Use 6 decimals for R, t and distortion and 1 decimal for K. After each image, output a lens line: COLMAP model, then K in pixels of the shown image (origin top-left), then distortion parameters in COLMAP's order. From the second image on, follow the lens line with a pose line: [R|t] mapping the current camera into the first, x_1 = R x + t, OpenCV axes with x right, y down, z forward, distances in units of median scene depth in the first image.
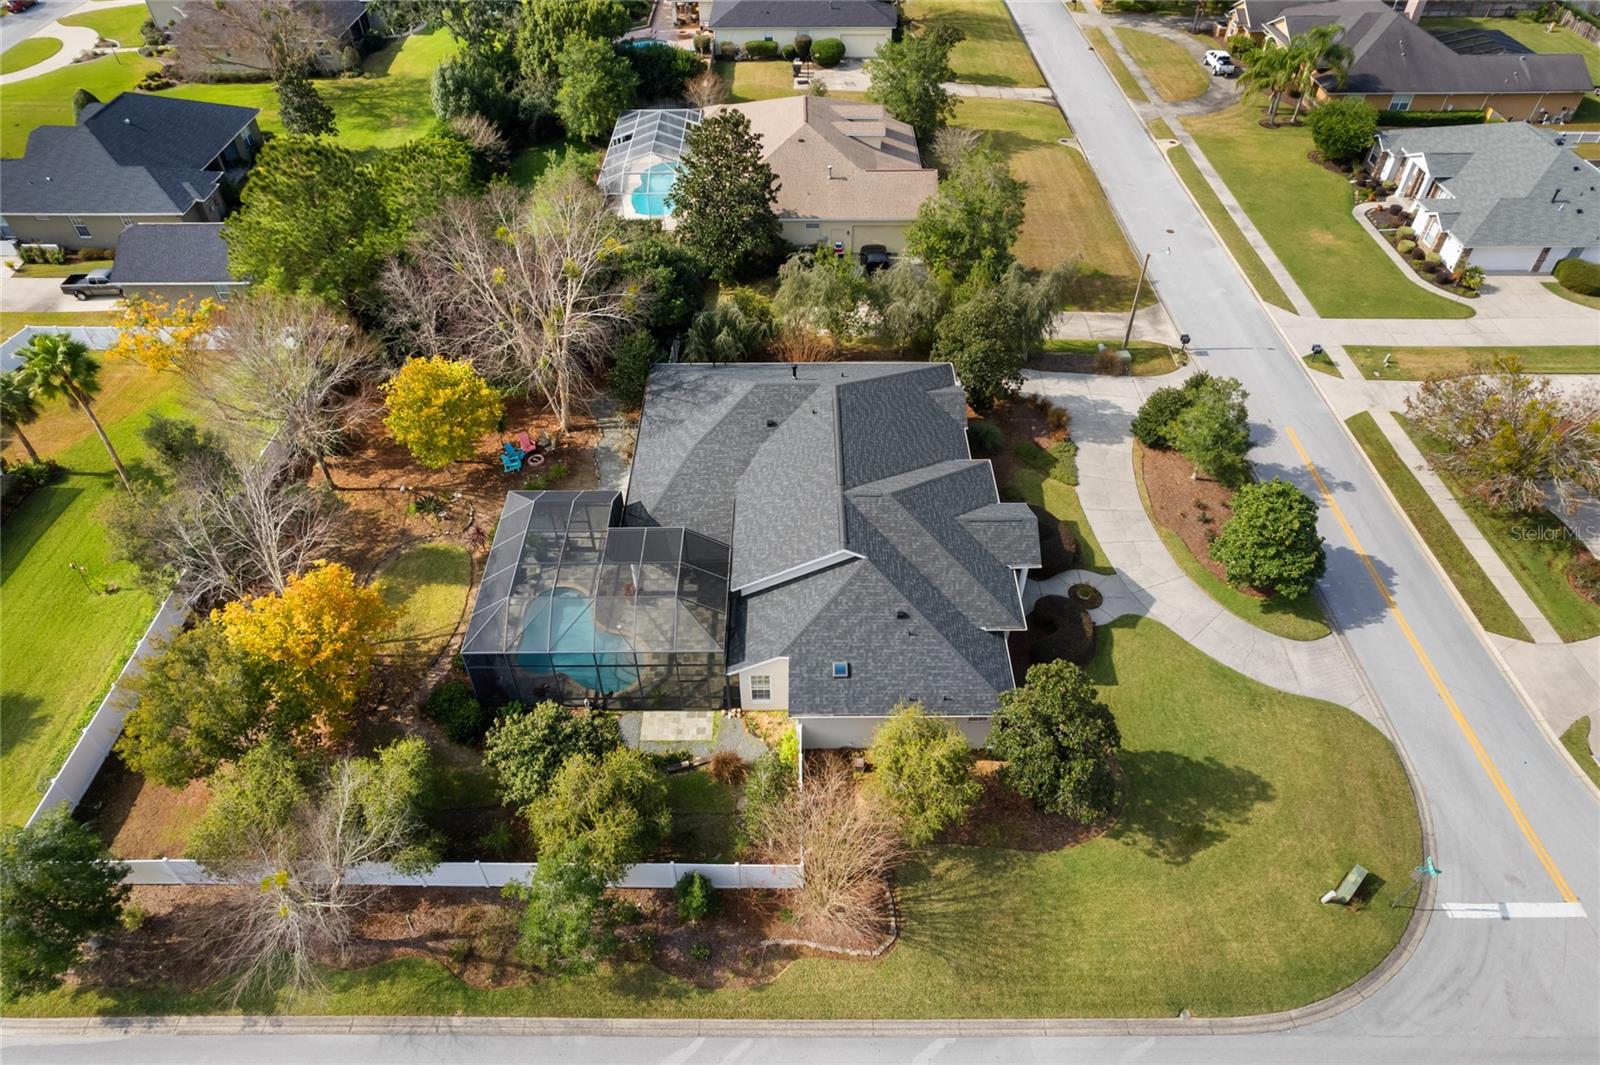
lens RADIAL K [[1035.0, 0, 800.0], [0, 1035.0, 532.5], [0, 0, 1]] dist [-0.075051, 0.068015]
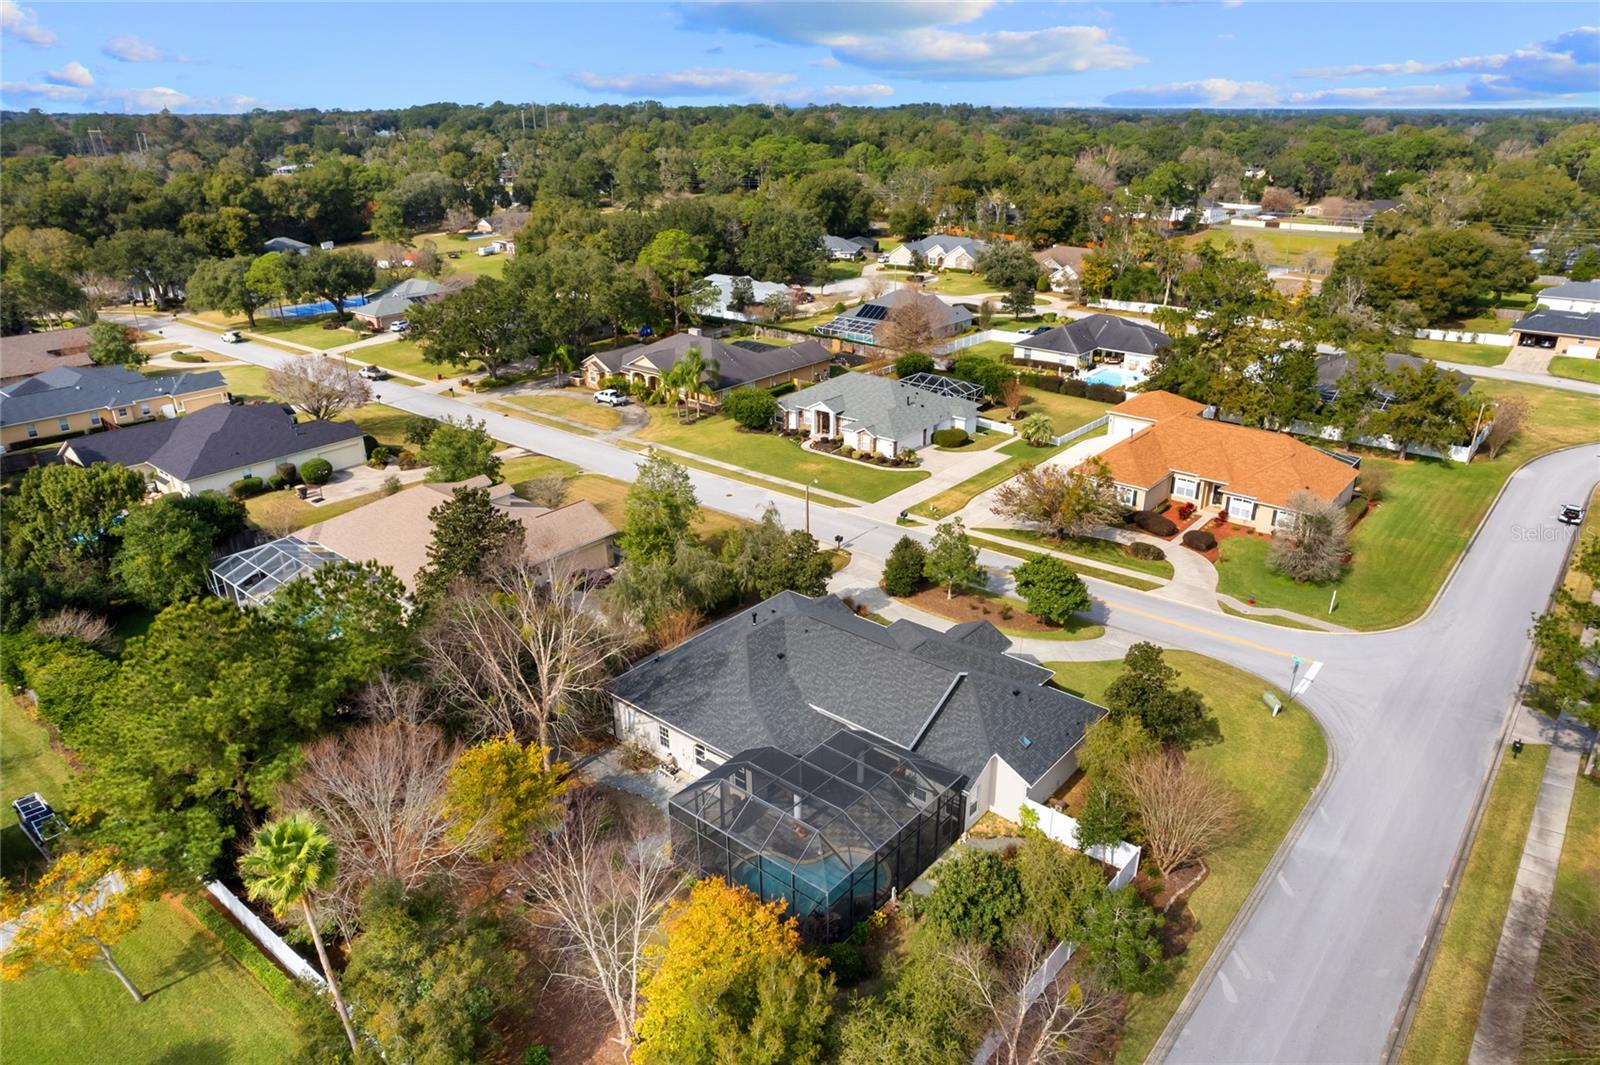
lens RADIAL K [[1035.0, 0, 800.0], [0, 1035.0, 532.5], [0, 0, 1]] dist [-0.075051, 0.068015]
pose [[0.652795, -0.299488, 0.695820, -0.874935], [0.527516, 0.838941, -0.133808, -0.059465], [-0.543678, 0.454406, 0.705641, 0.094476]]
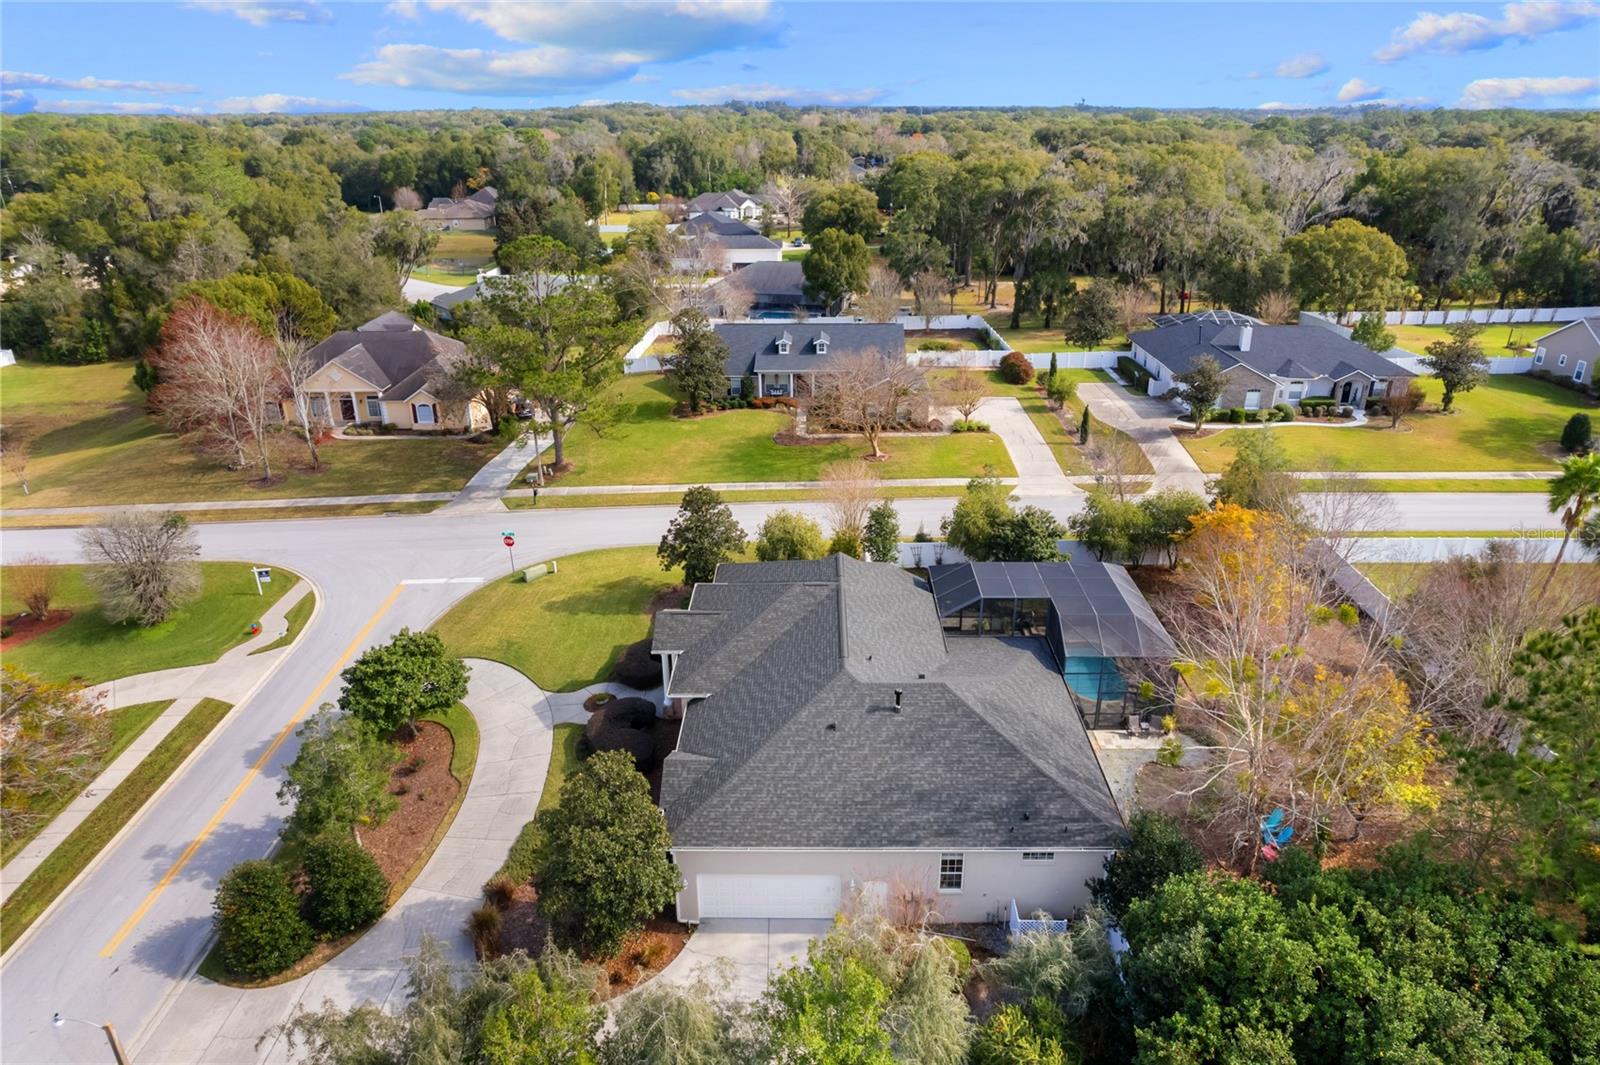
lens RADIAL K [[1004.5, 0, 807.5], [0, 1004.5, 537.2], [0, 0, 1]] dist [-0.075878, 0.069066]
pose [[-0.999970, -0.002679, 0.007311, 0.064115], [0.005647, 0.396918, 0.917837, -1.000752], [-0.005361, 0.917850, -0.396891, 1.339172]]
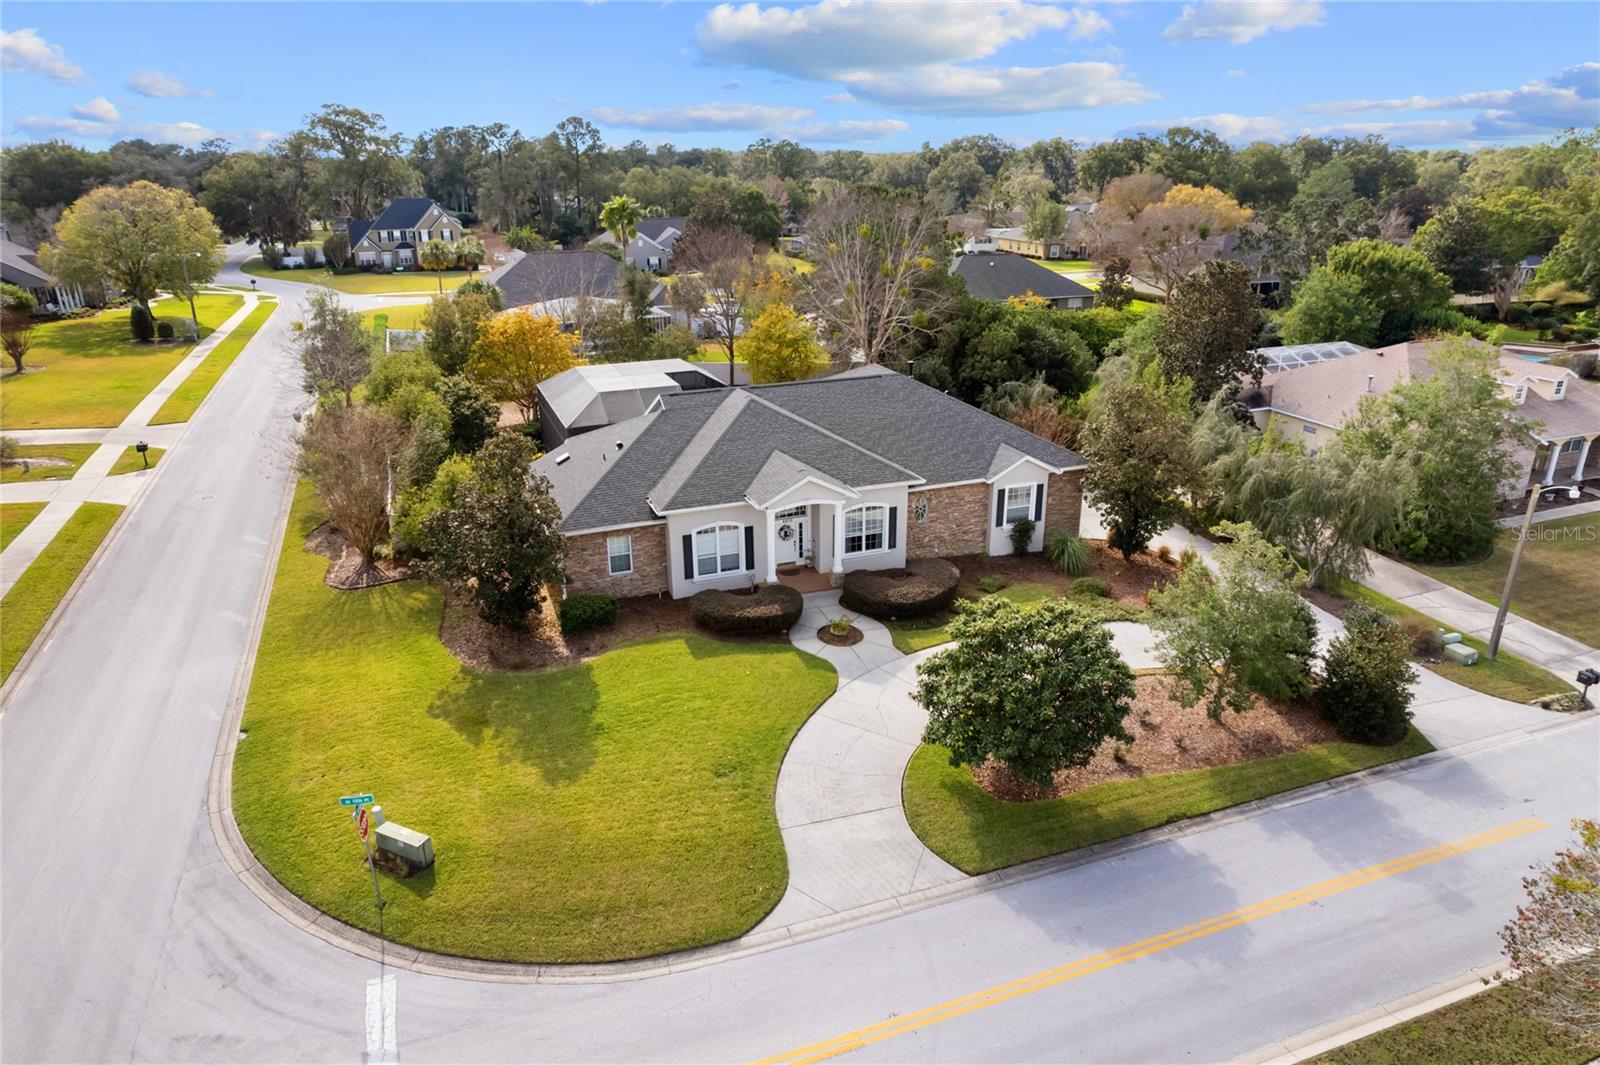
lens RADIAL K [[1004.5, 0, 807.5], [0, 1004.5, 537.2], [0, 0, 1]] dist [-0.075878, 0.069066]
pose [[0.360331, 0.335851, -0.870267, 0.953647], [-0.642111, 0.766034, 0.029762, 0.001589], [0.676650, 0.548084, 0.491680, 0.626079]]
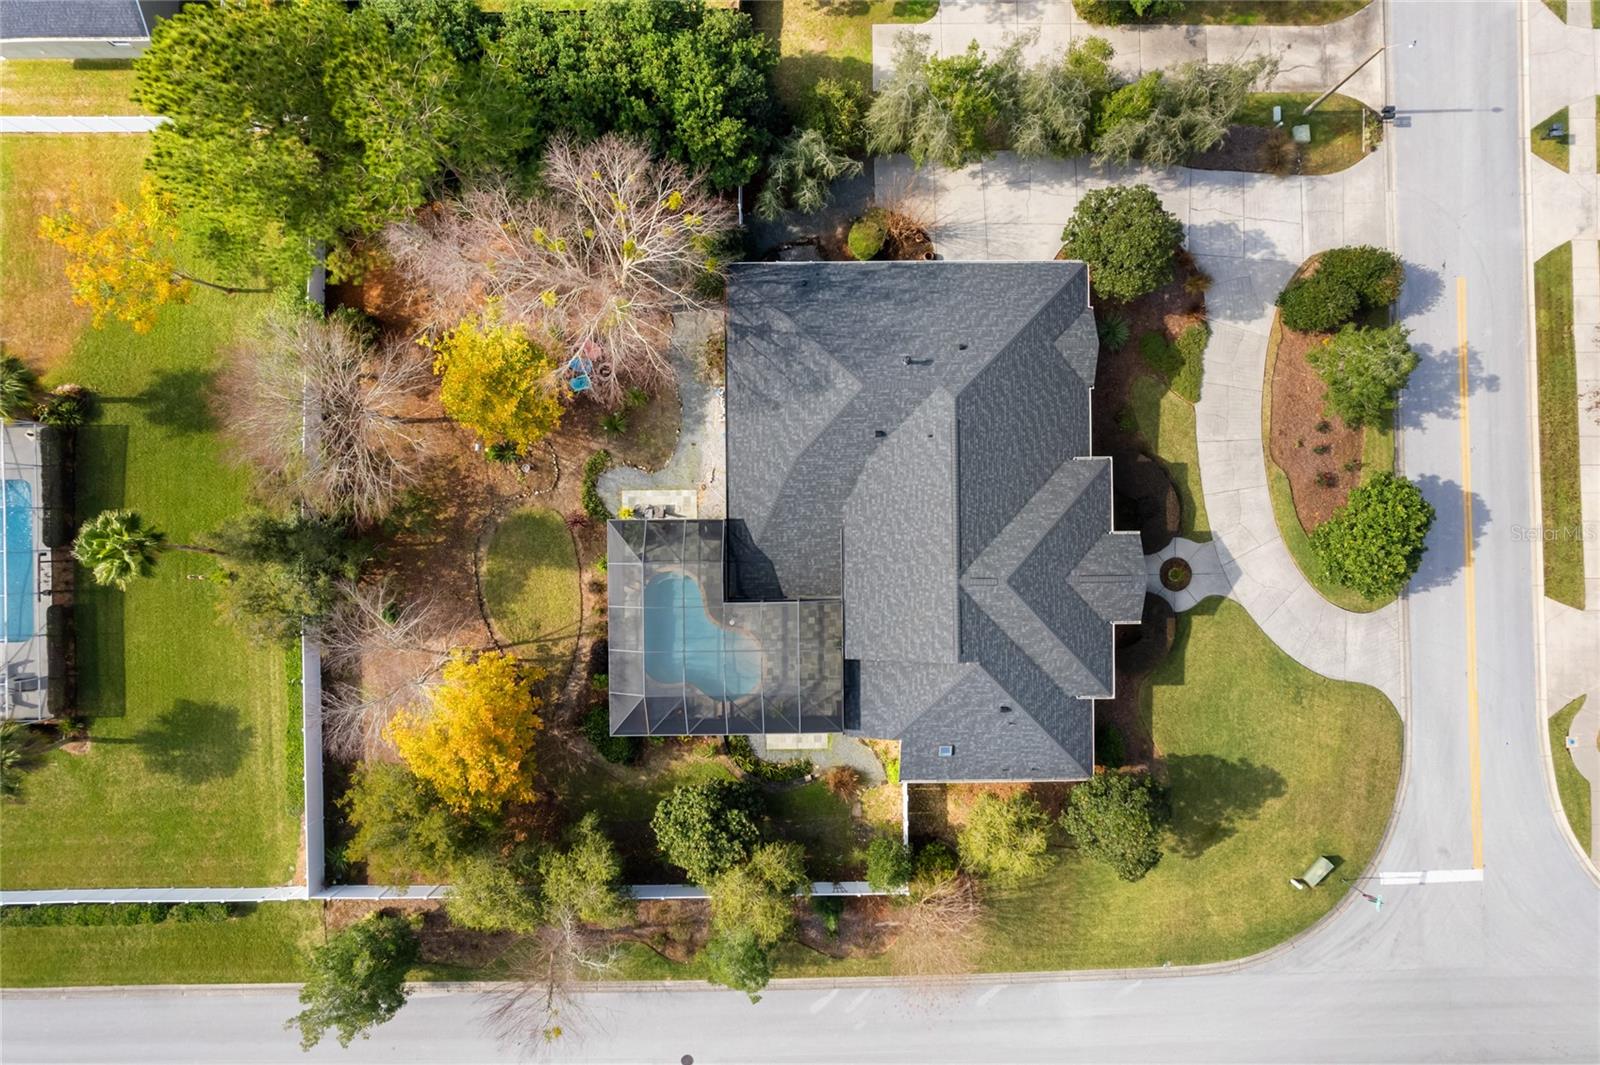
lens RADIAL K [[1004.5, 0, 807.5], [0, 1004.5, 537.2], [0, 0, 1]] dist [-0.075878, 0.069066]
pose [[0.999983, -0.005614, -0.001663, -0.098804], [0.005071, 0.688500, 0.725219, -0.744397], [-0.002926, -0.725215, 0.688516, 0.362574]]
